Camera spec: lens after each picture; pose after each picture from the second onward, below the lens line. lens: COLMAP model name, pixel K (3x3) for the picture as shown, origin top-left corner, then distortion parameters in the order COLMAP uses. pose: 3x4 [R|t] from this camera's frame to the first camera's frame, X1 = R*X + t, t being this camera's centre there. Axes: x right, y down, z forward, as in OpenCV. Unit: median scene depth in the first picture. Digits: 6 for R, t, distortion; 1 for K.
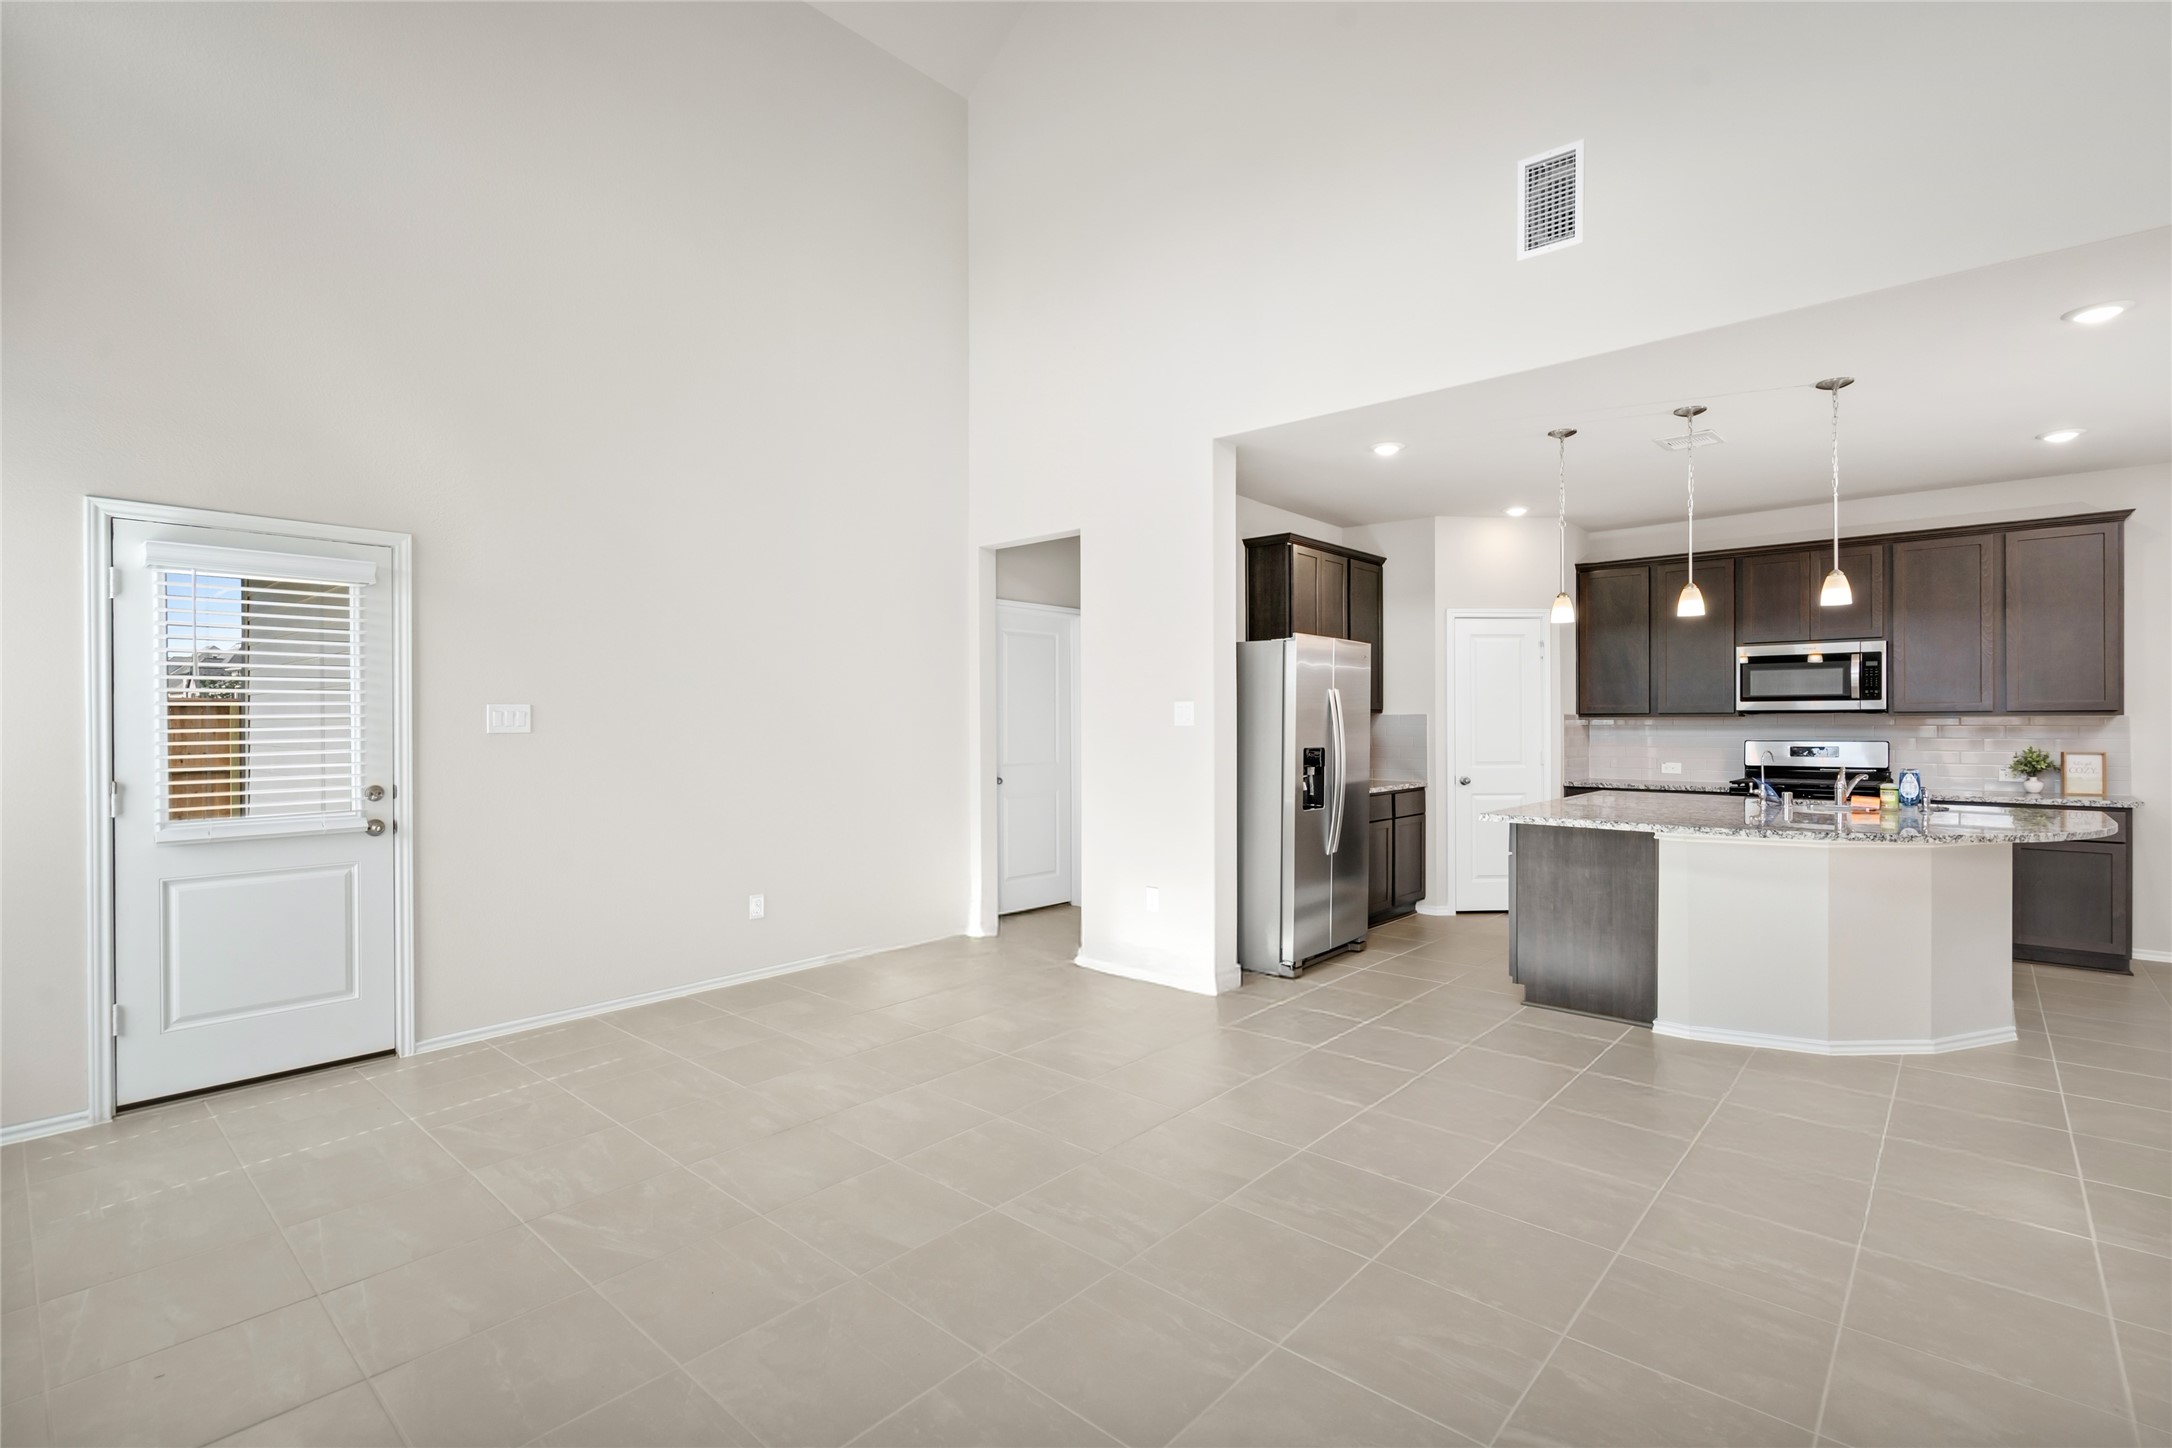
lens RADIAL K [[986.4, 0, 1092.5], [0, 986.4, 727.7], [0, 0, 1]] dist [-0.007940, 0.001717]
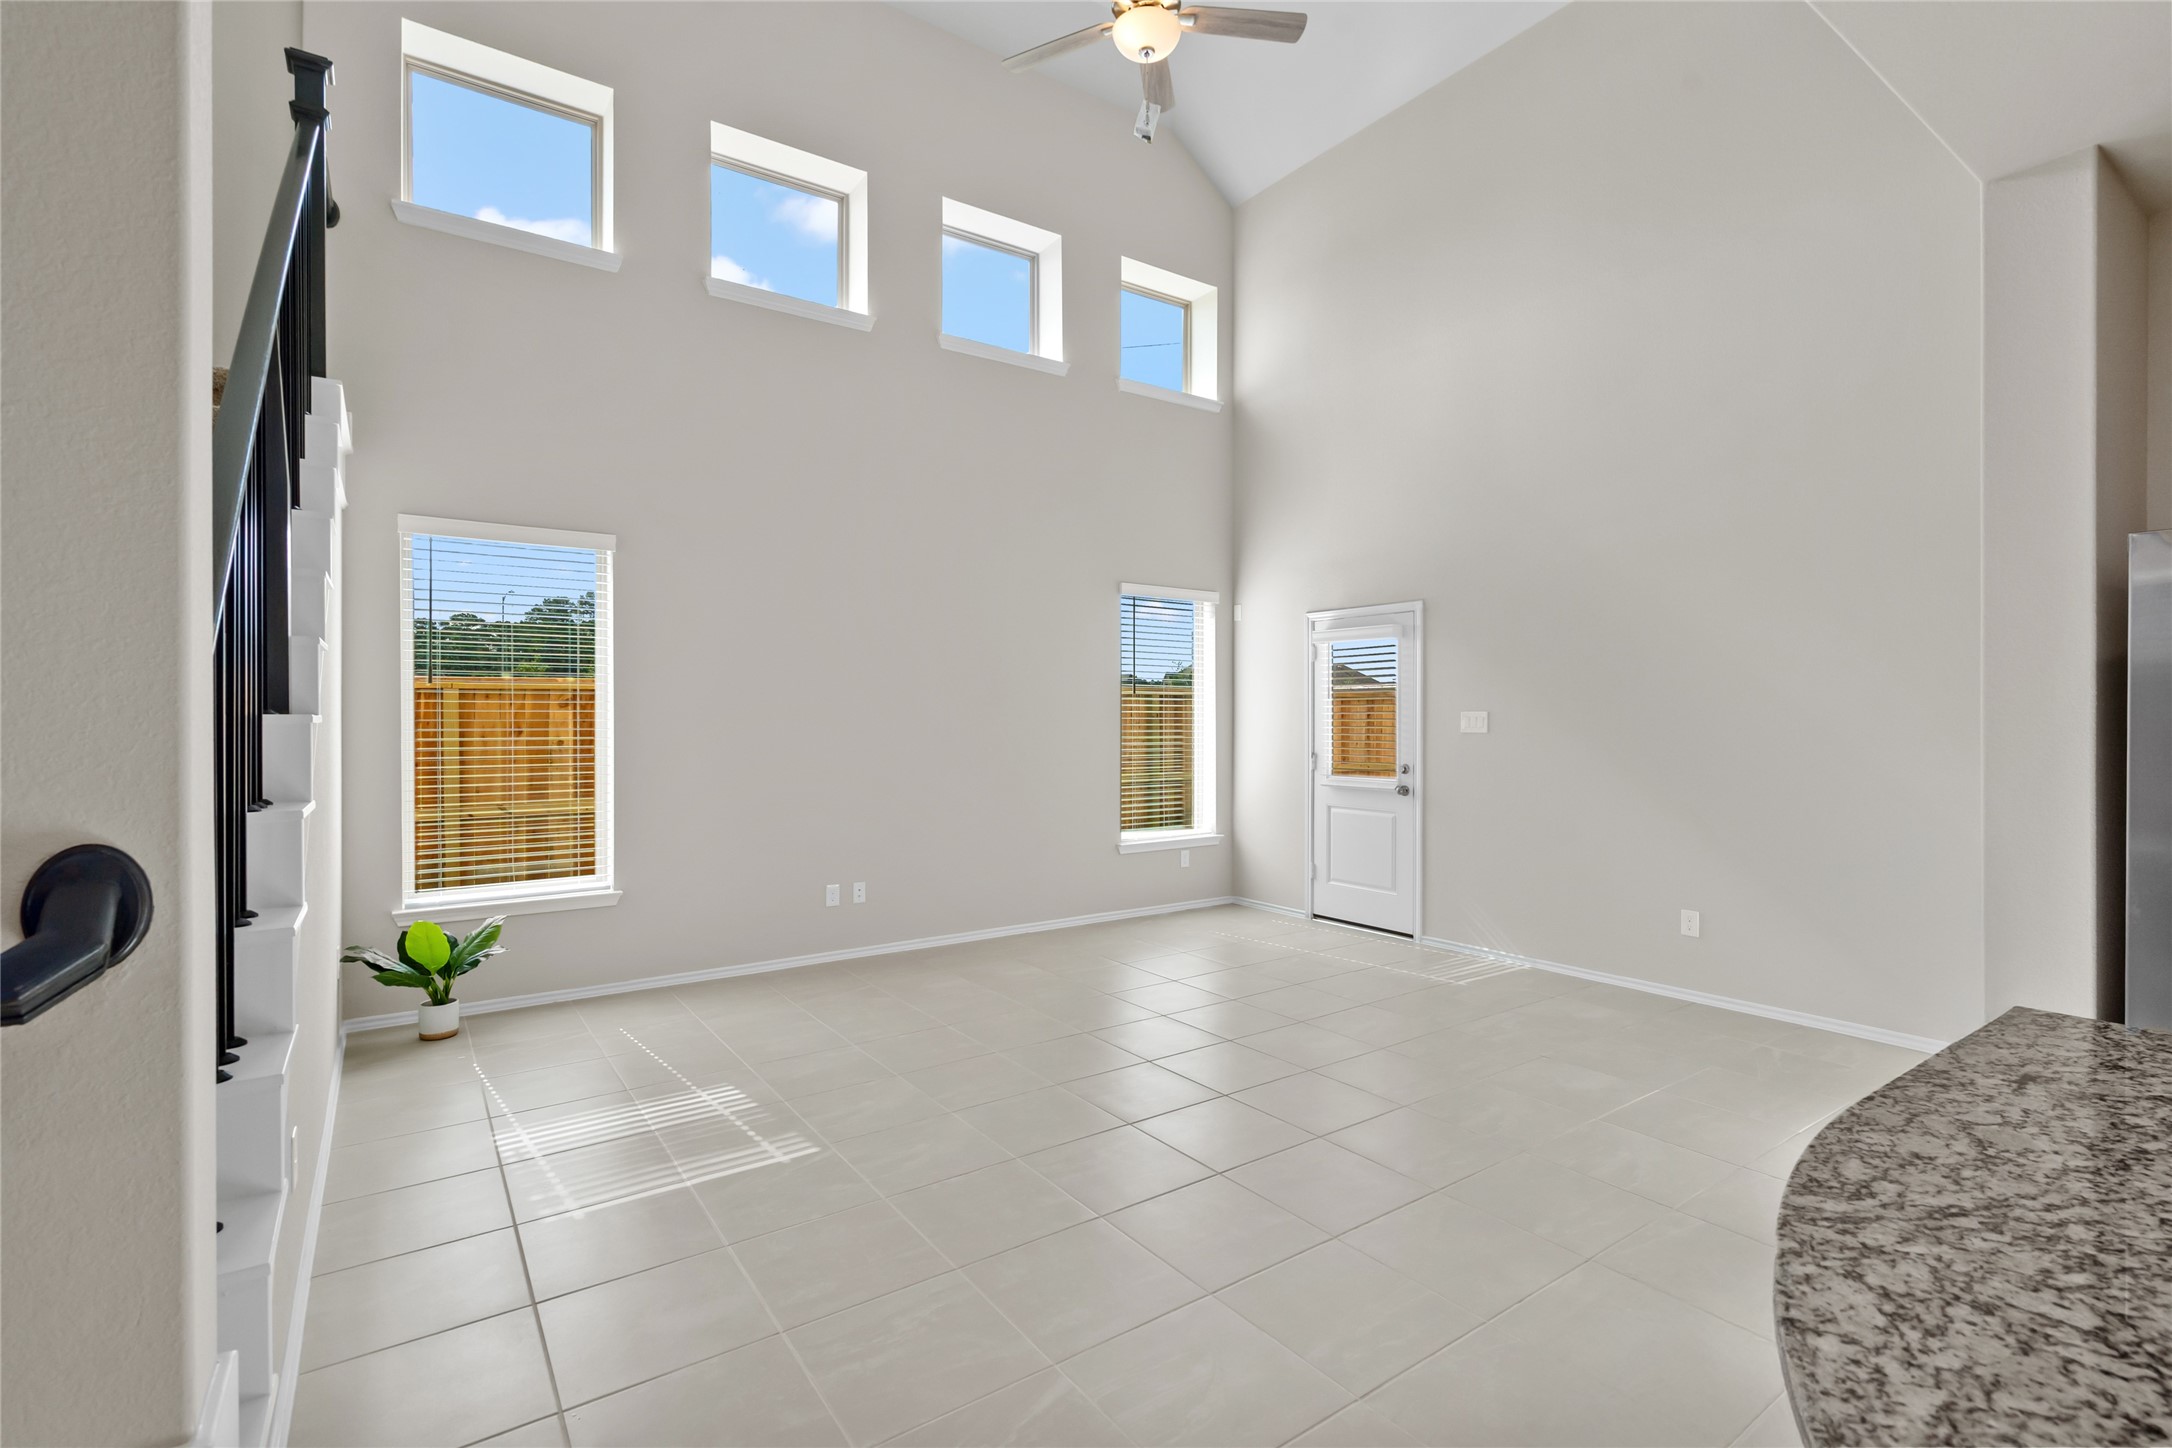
lens RADIAL K [[986.4, 0, 1081.0], [0, 986.4, 727.3], [0, 0, 1]] dist [-0.007940, 0.001717]
pose [[-0.217964, 0.015347, -0.975836, 0.698524], [-0.005870, 0.999838, 0.017035, -0.018302], [0.975939, 0.009441, -0.217839, 0.635406]]
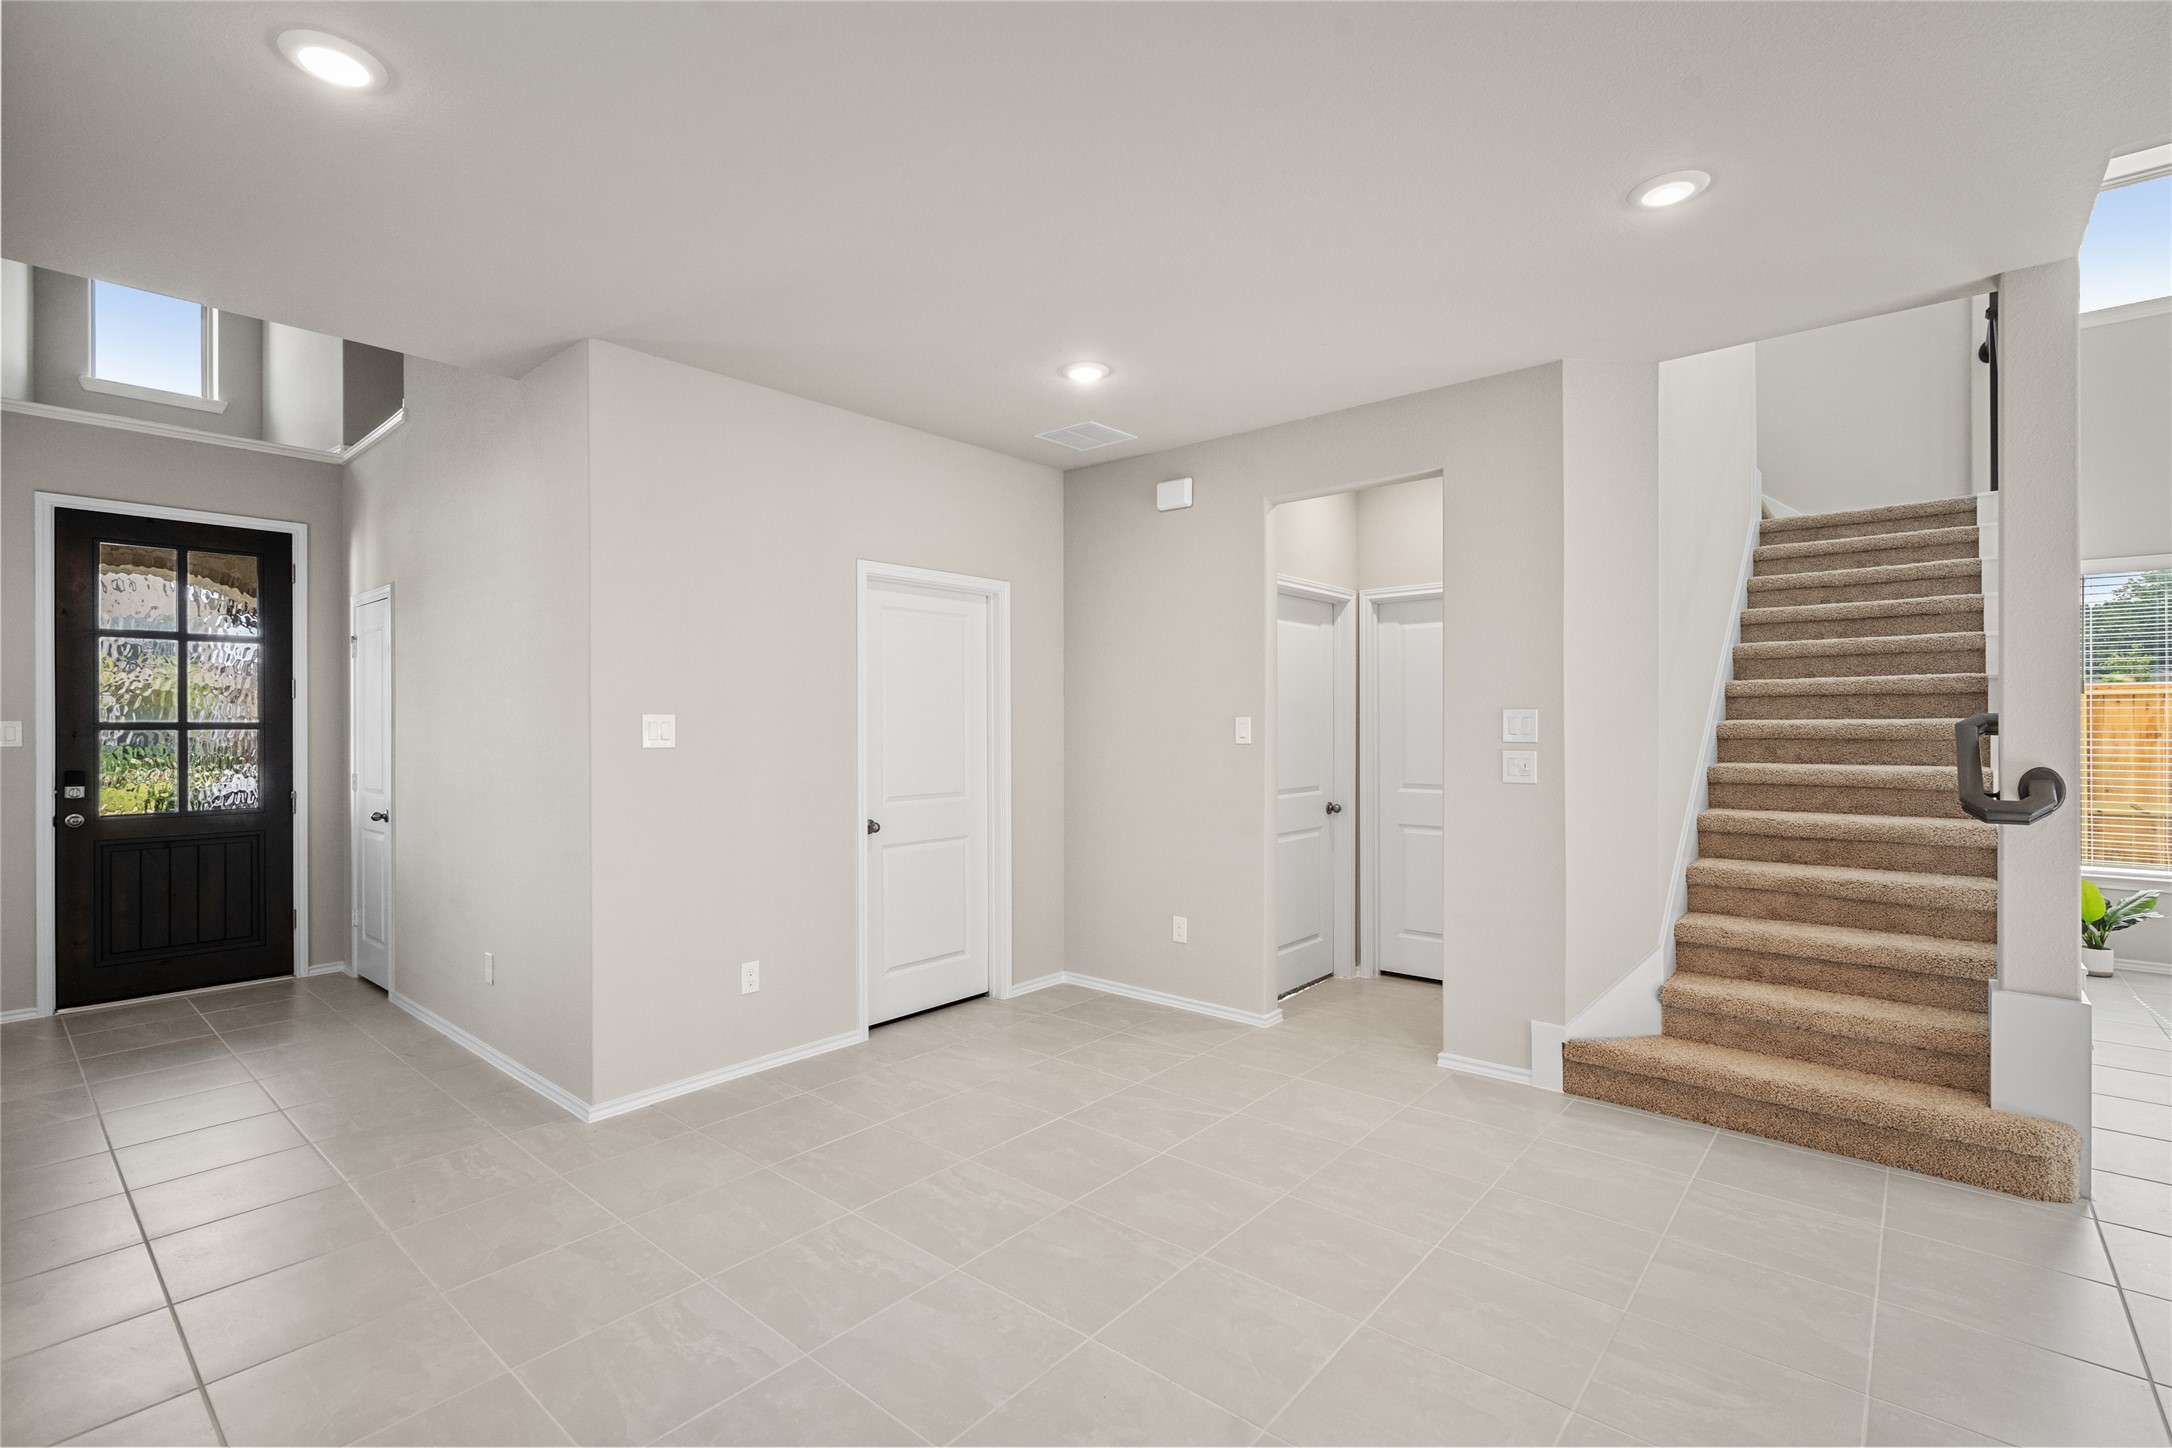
lens RADIAL K [[986.4, 0, 1085.3], [0, 986.4, 729.6], [0, 0, 1]] dist [-0.007940, 0.001717]
pose [[-0.999641, 0.007485, -0.025724, 1.110915], [0.007122, 0.999874, 0.014174, -0.022728], [0.025827, 0.013986, -0.999569, 0.940212]]
